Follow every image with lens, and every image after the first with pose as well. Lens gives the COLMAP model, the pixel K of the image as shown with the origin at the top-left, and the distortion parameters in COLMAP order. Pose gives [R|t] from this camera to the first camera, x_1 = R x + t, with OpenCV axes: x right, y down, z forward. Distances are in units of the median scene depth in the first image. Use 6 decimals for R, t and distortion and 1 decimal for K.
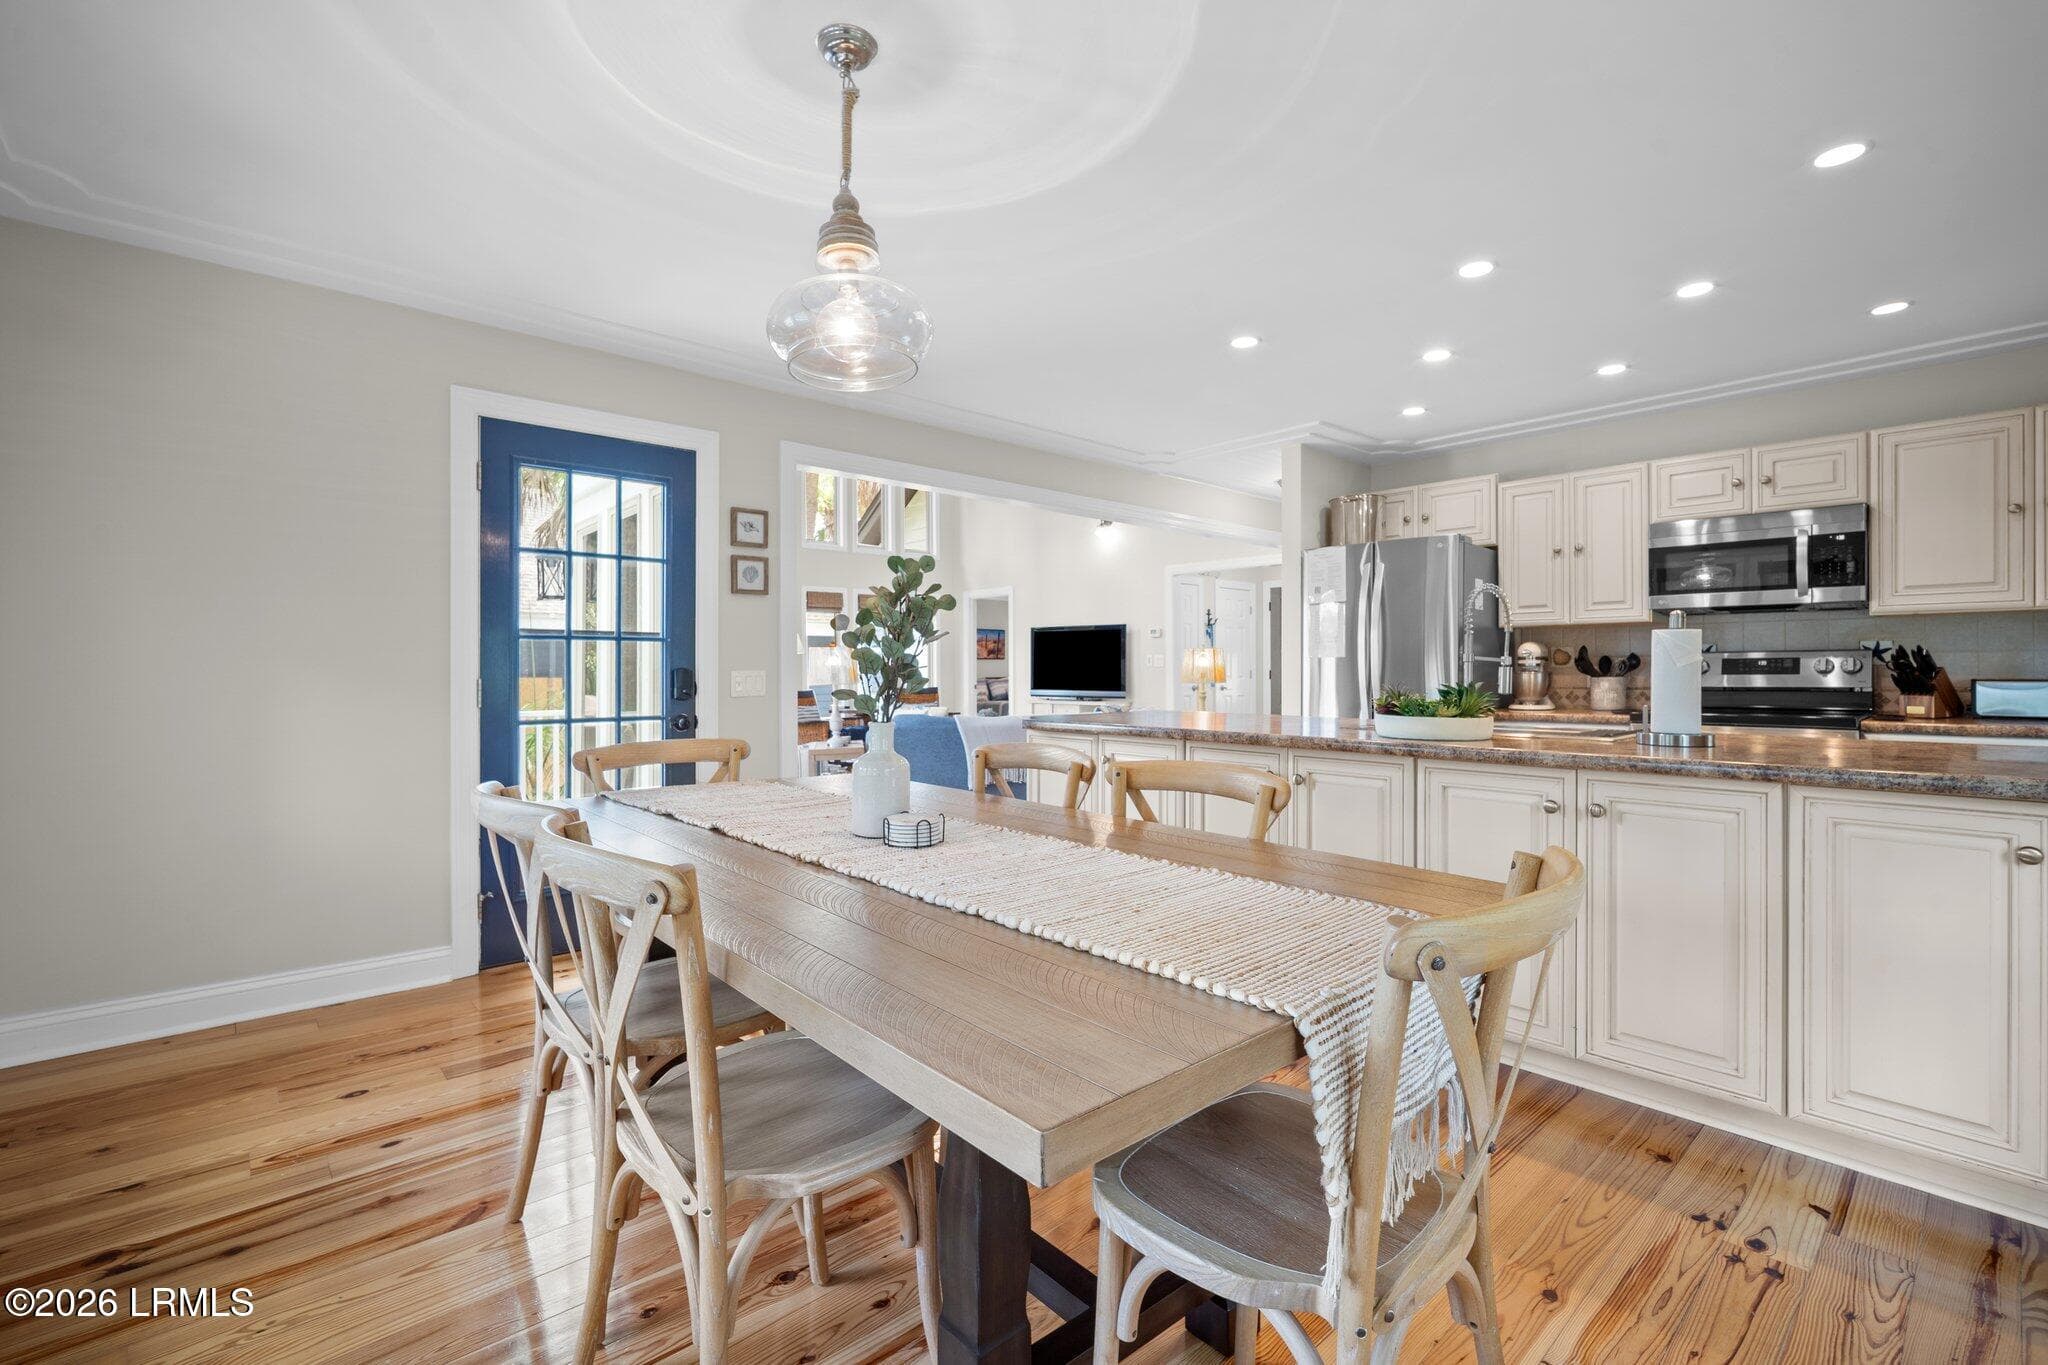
lens RADIAL K [[896.3, 0, 1018.9], [0, 896.3, 671.1], [0, 0, 1]] dist [-0.000969, 0.000462]
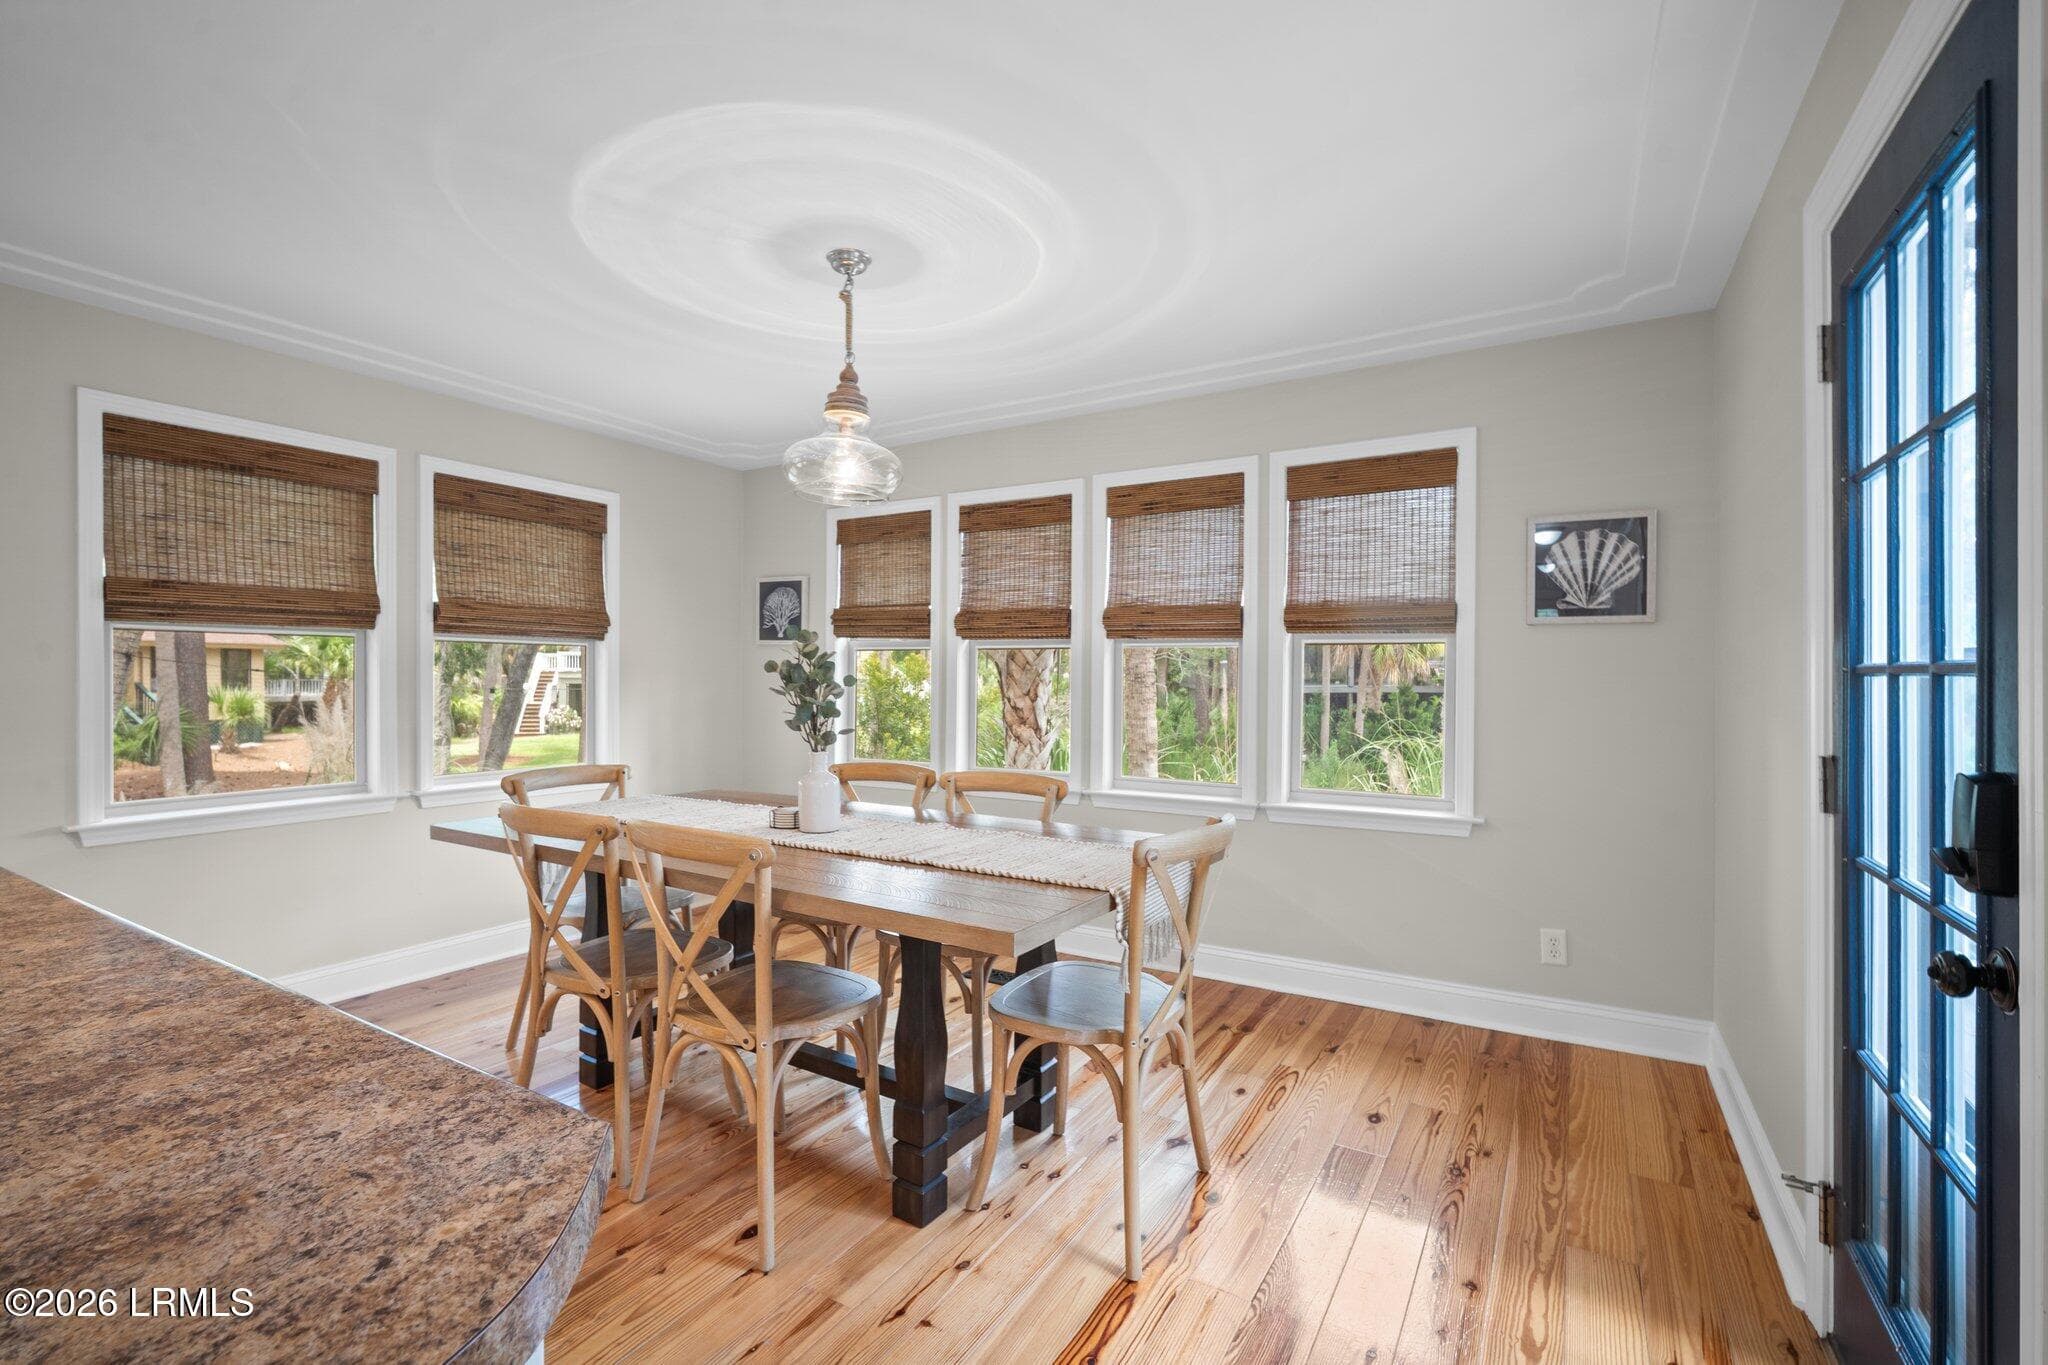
lens RADIAL K [[908.4, 0, 1021.3], [0, 908.4, 681.9], [0, 0, 1]] dist [-0.013268, 0.004704]
pose [[-0.953219, -0.001303, -0.302279, -0.017300], [-0.007895, 0.999757, 0.020586, -0.035626], [0.302179, 0.022010, -0.952997, 1.187518]]
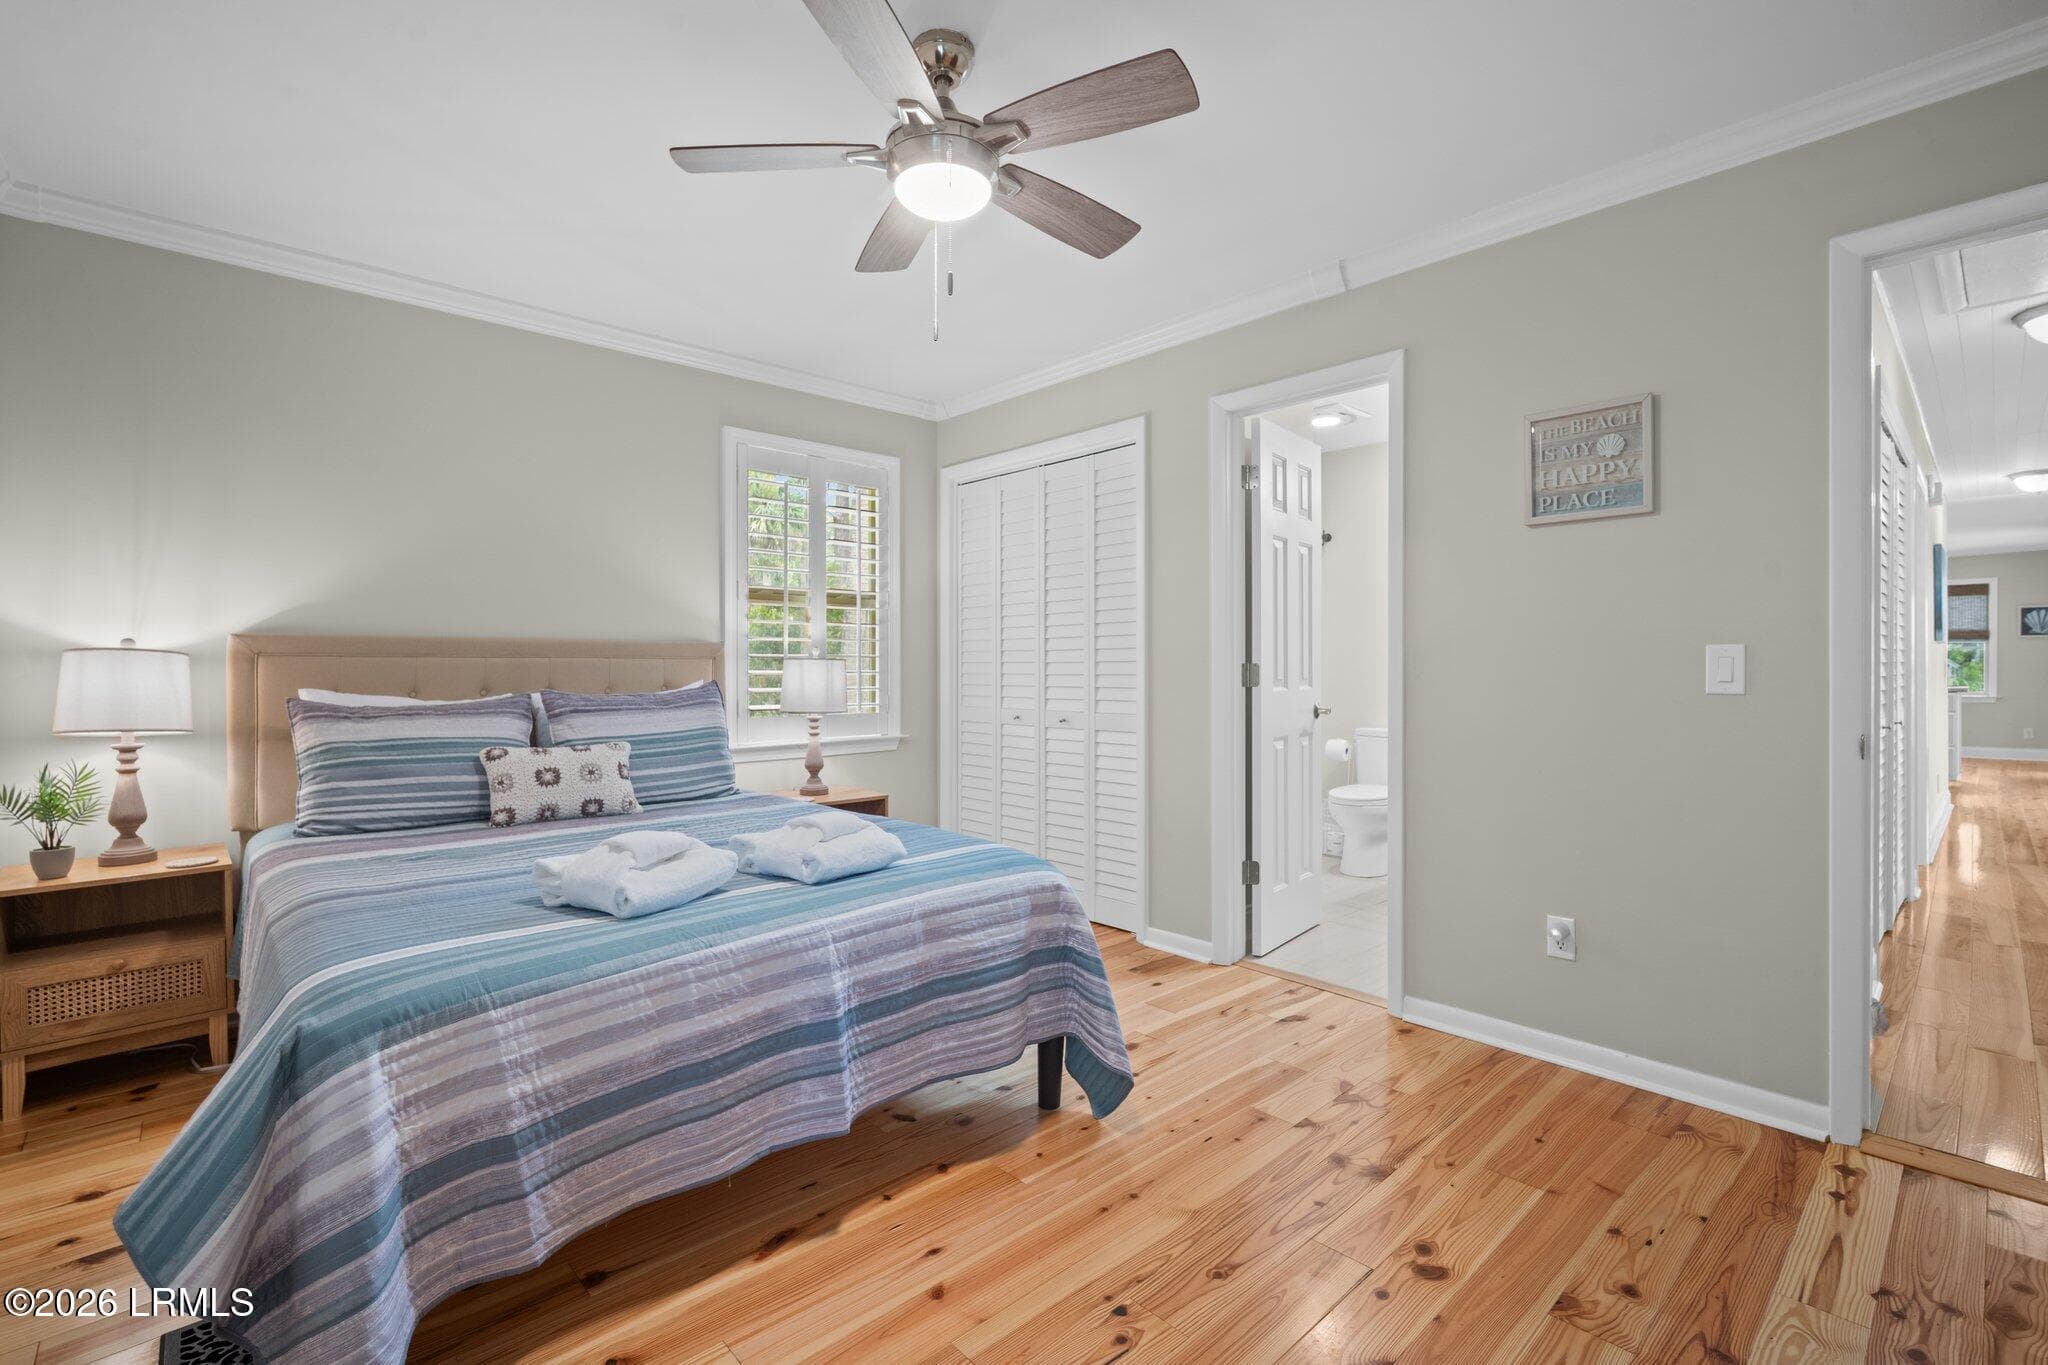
lens RADIAL K [[906.6, 0, 1022.9], [0, 906.6, 675.5], [0, 0, 1]] dist [-0.015705, 0.006383]
pose [[-0.999727, 0.005535, -0.022691, 2.385515], [0.005080, 0.999785, 0.020084, -0.029471], [0.022798, 0.019964, -0.999541, 3.206465]]
